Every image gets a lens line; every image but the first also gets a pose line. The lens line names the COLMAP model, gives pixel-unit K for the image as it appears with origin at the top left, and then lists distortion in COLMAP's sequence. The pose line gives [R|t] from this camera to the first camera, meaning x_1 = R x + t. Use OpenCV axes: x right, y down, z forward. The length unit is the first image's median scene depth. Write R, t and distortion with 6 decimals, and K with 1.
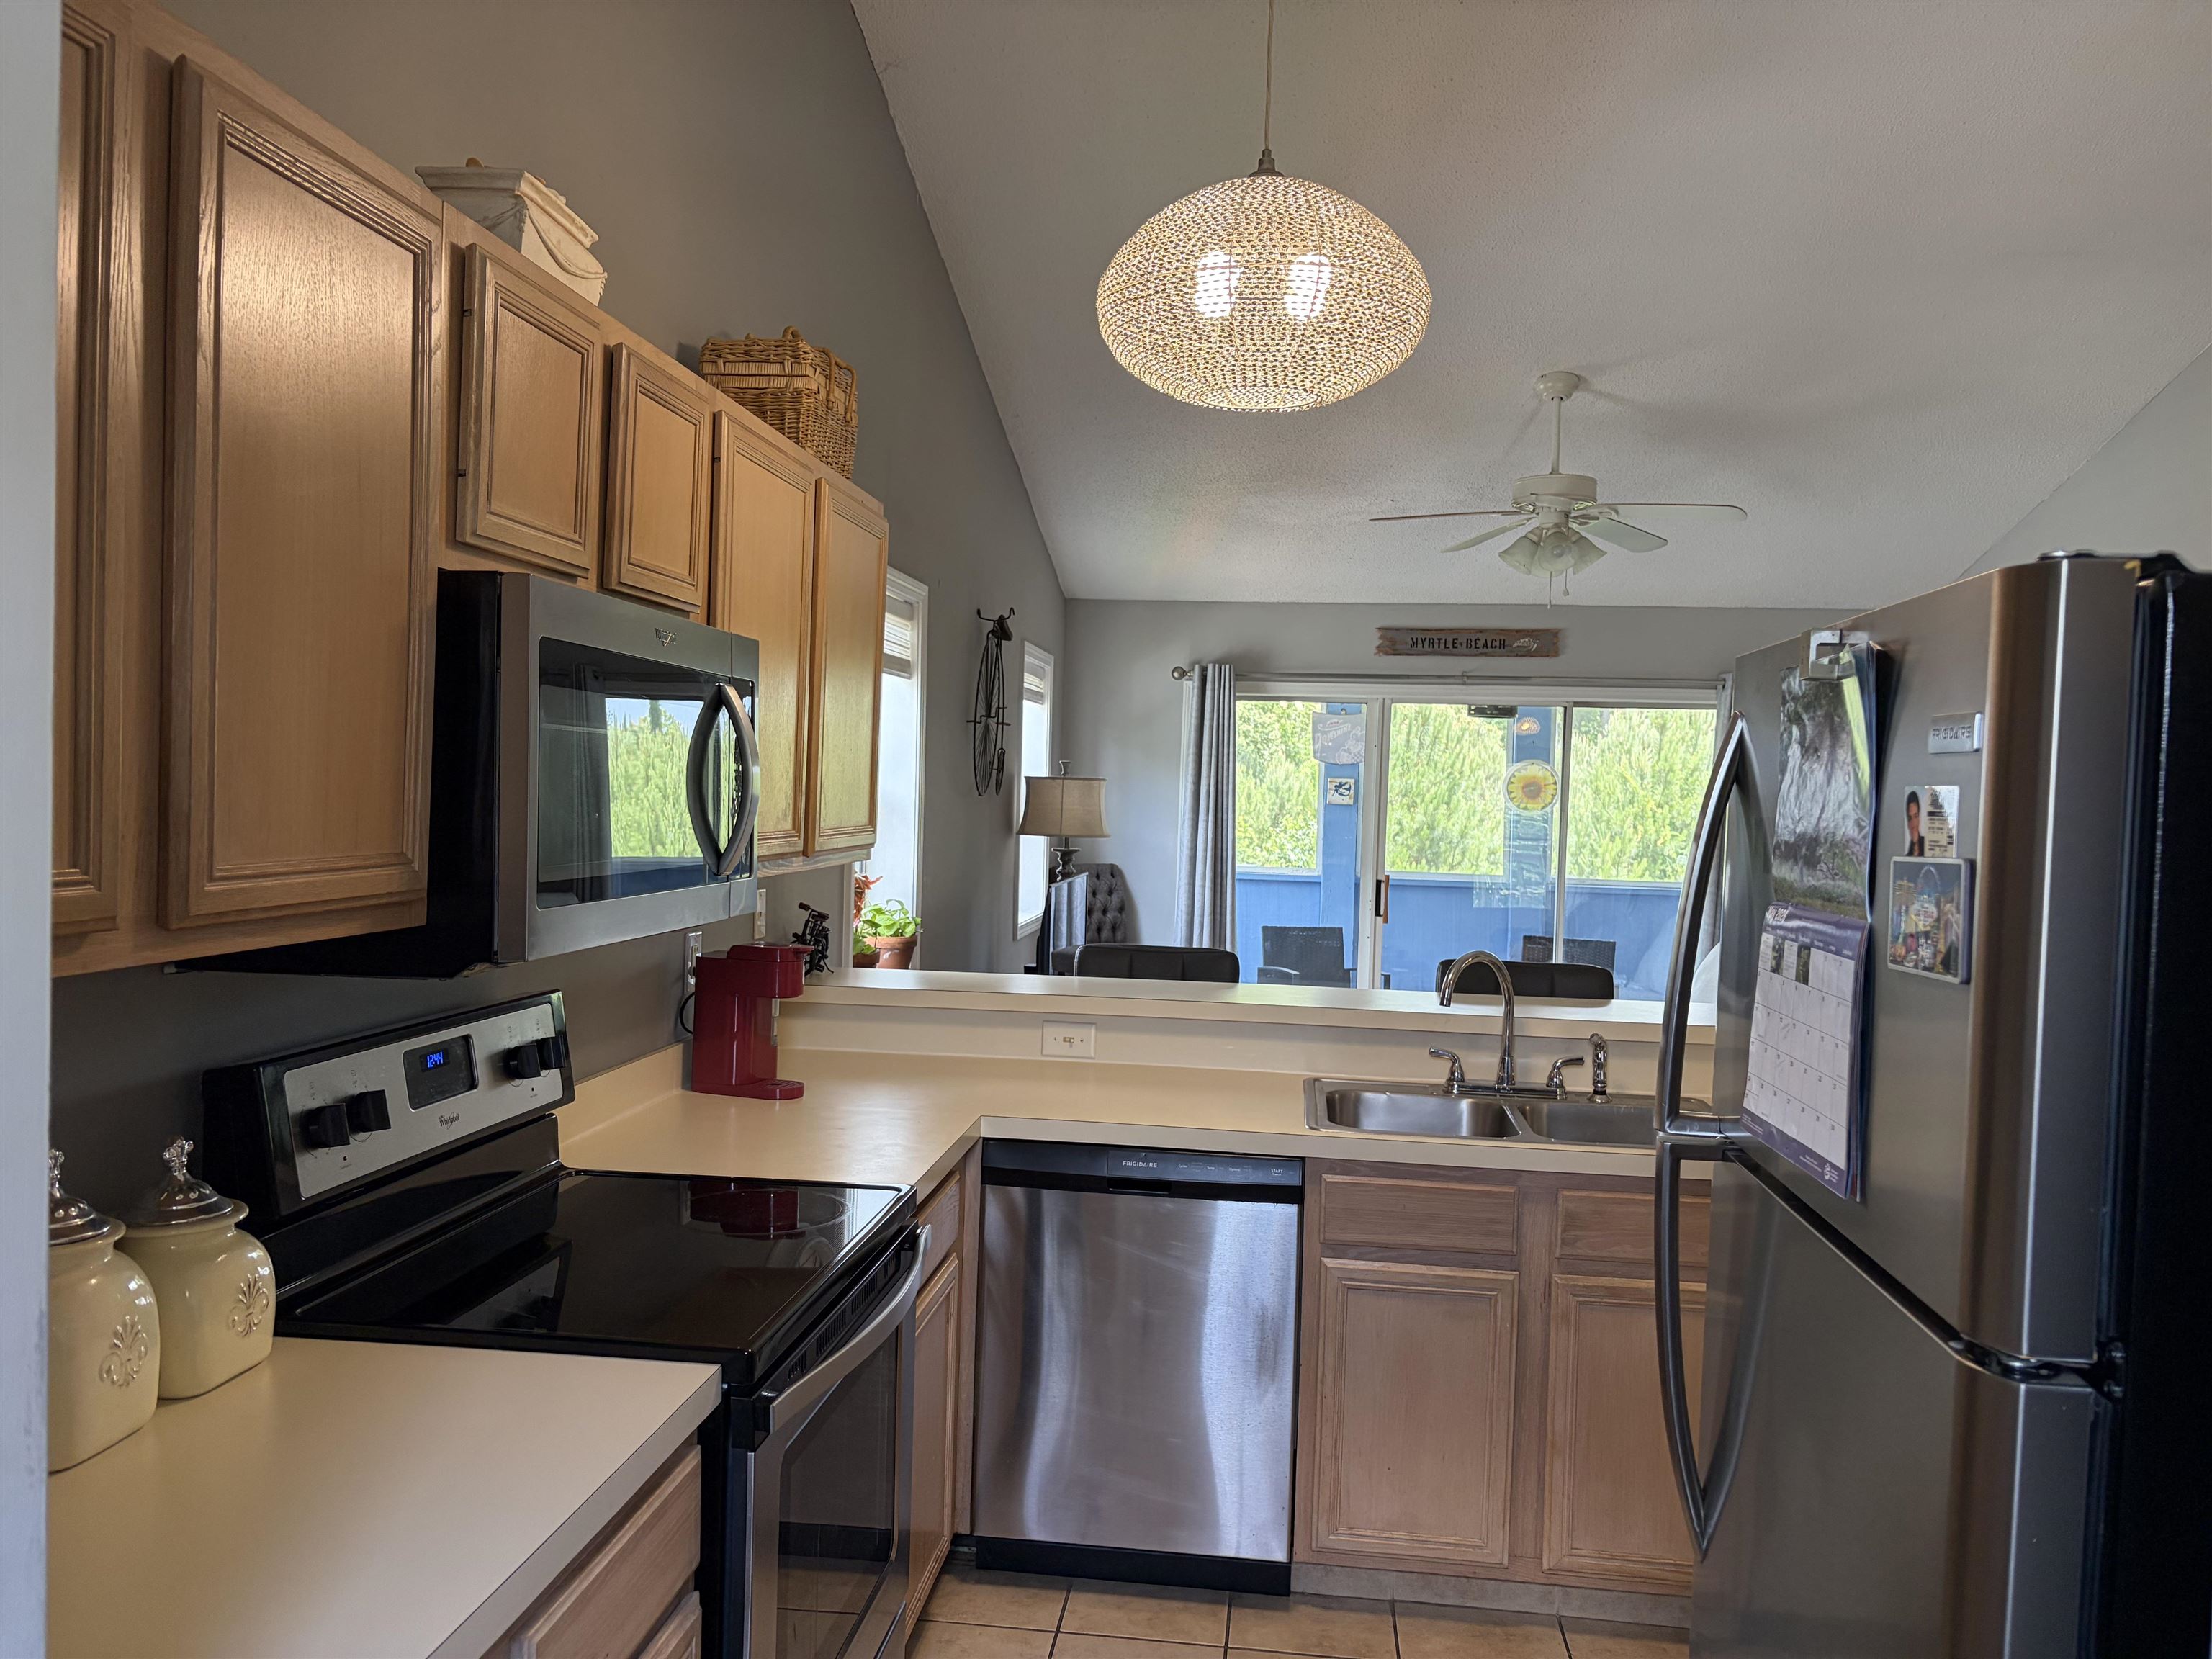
lens RADIAL K [[1662.8, 0, 1101.3], [0, 1662.8, 827.1], [0, 0, 1]] dist [0.018185, -0.001465]
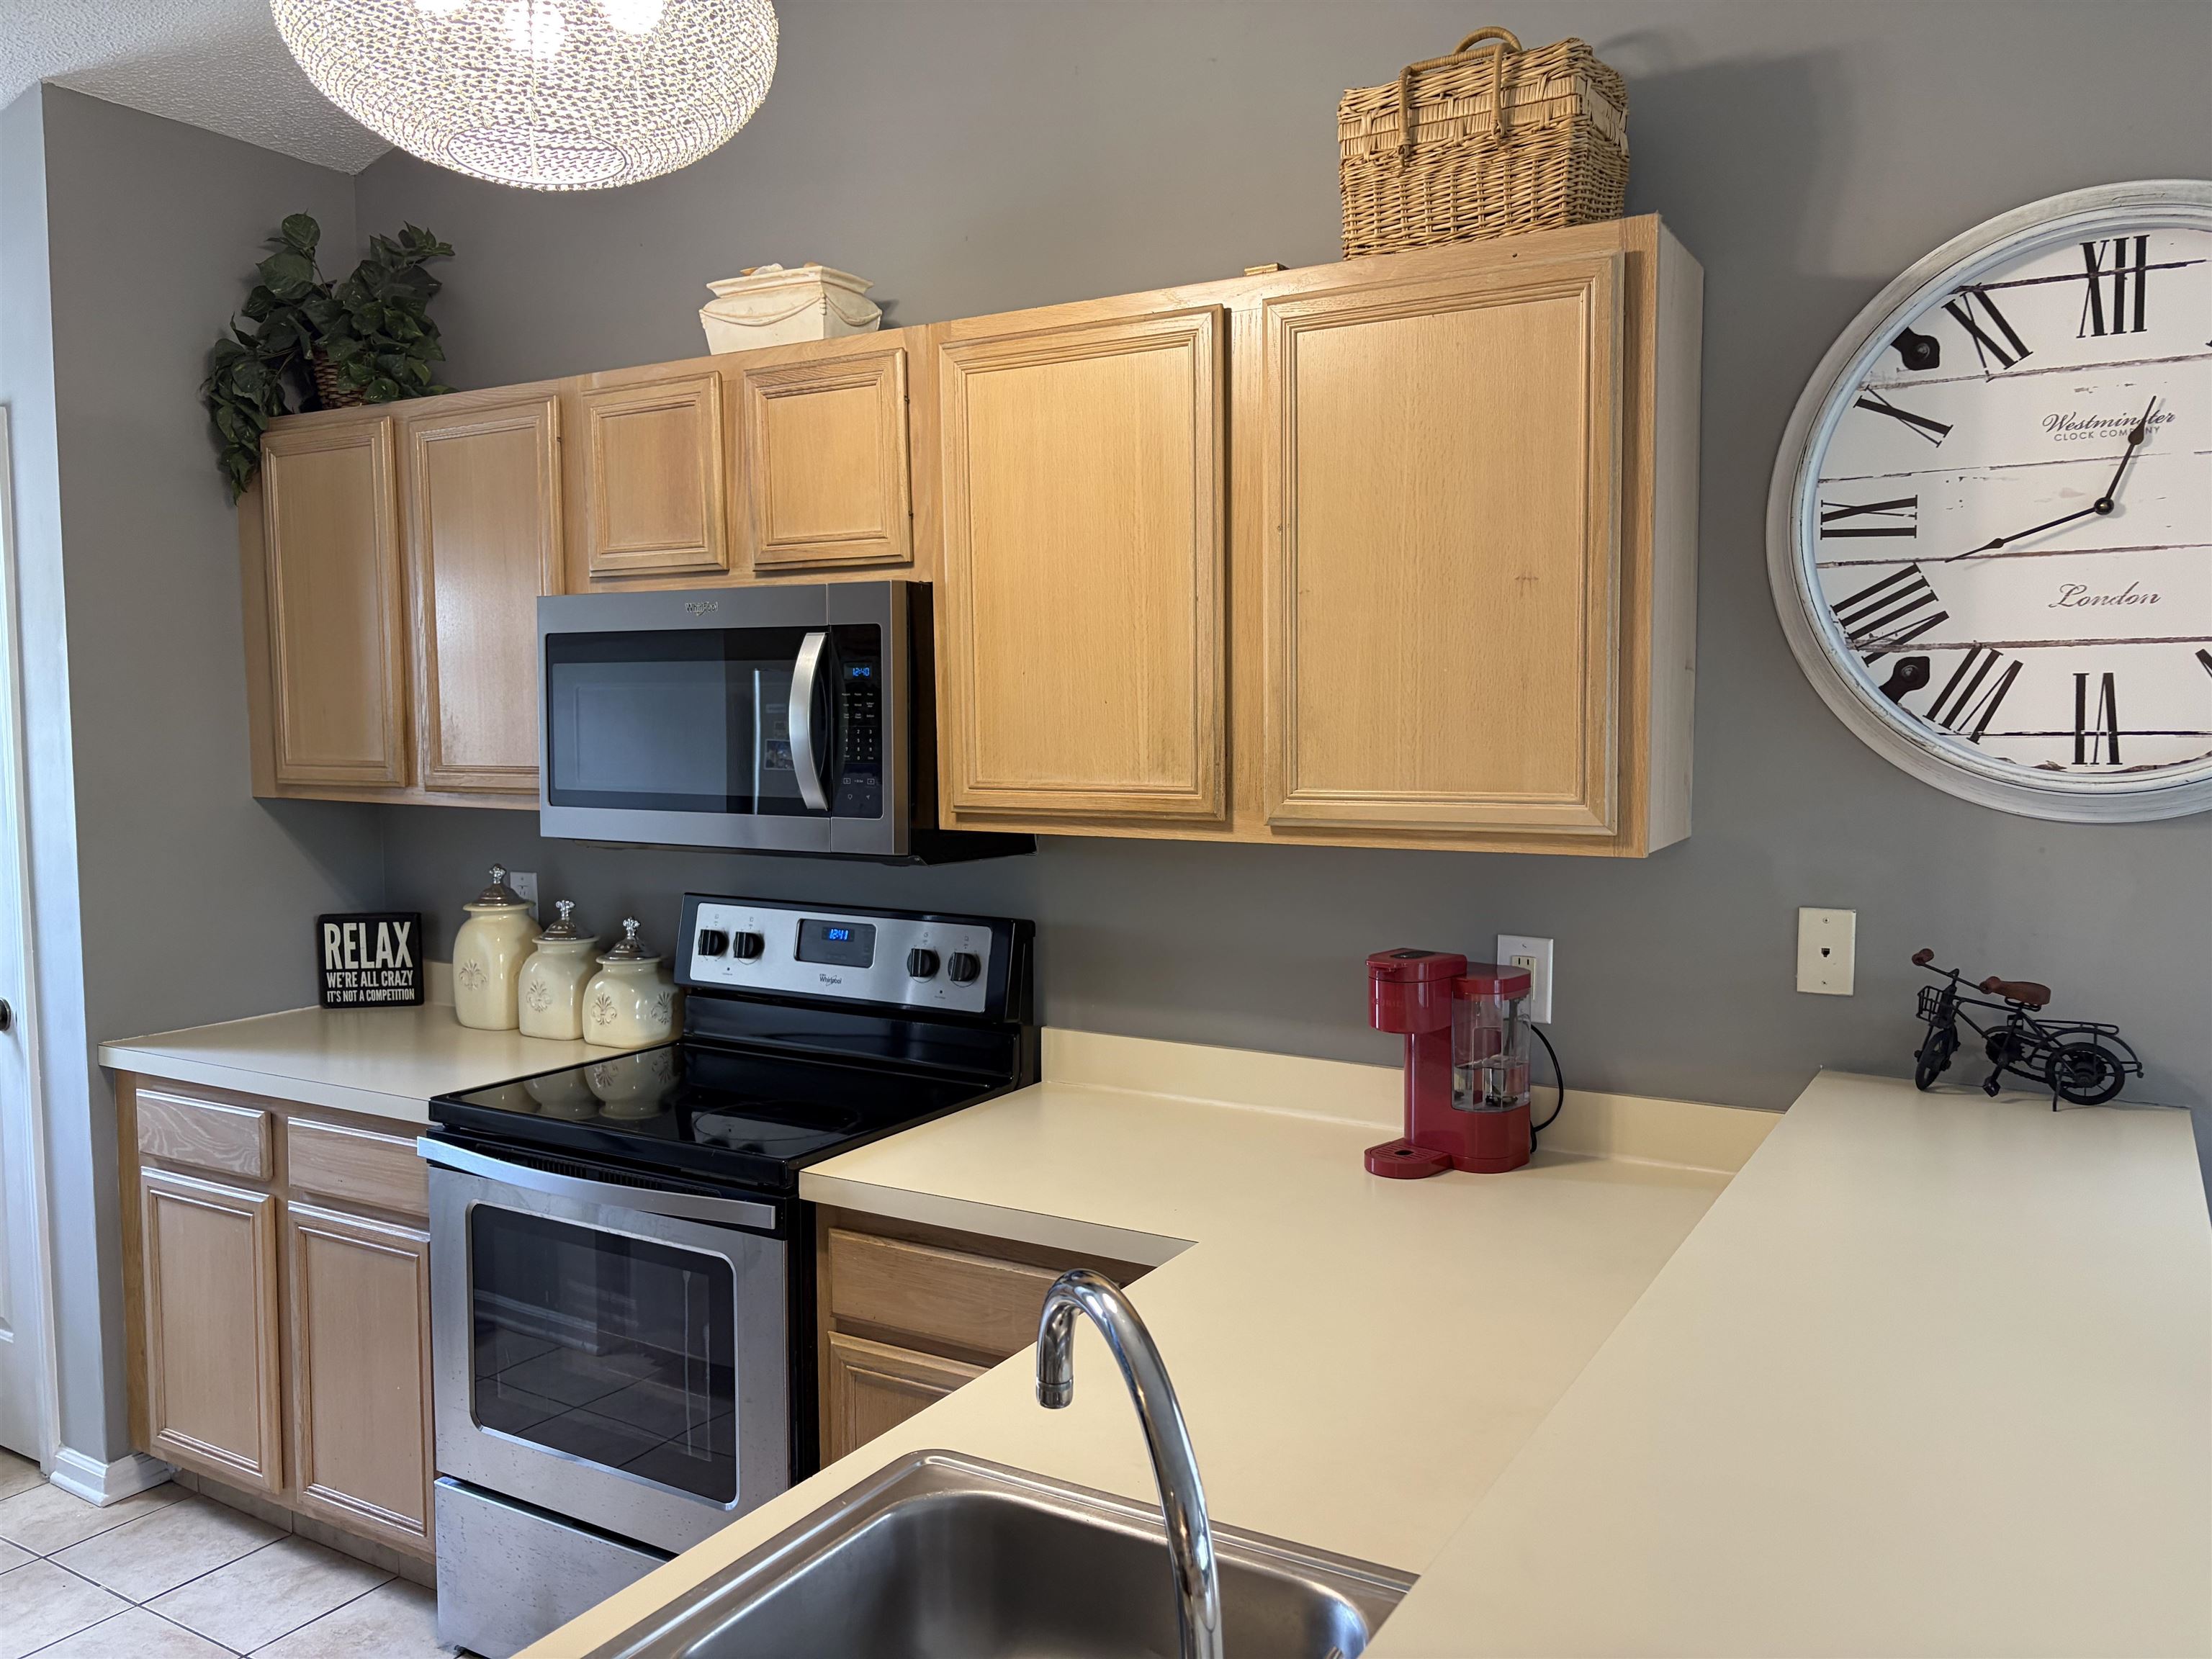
lens RADIAL K [[1662.4, 0, 1107.1], [0, 1662.4, 823.1], [0, 0, 1]] dist [0.019873, -0.004910]
pose [[-0.405328, 0.033686, -0.913551, 0.499123], [-0.030761, 0.998252, 0.050458, -0.016776], [0.913654, 0.048553, -0.403583, 1.177822]]
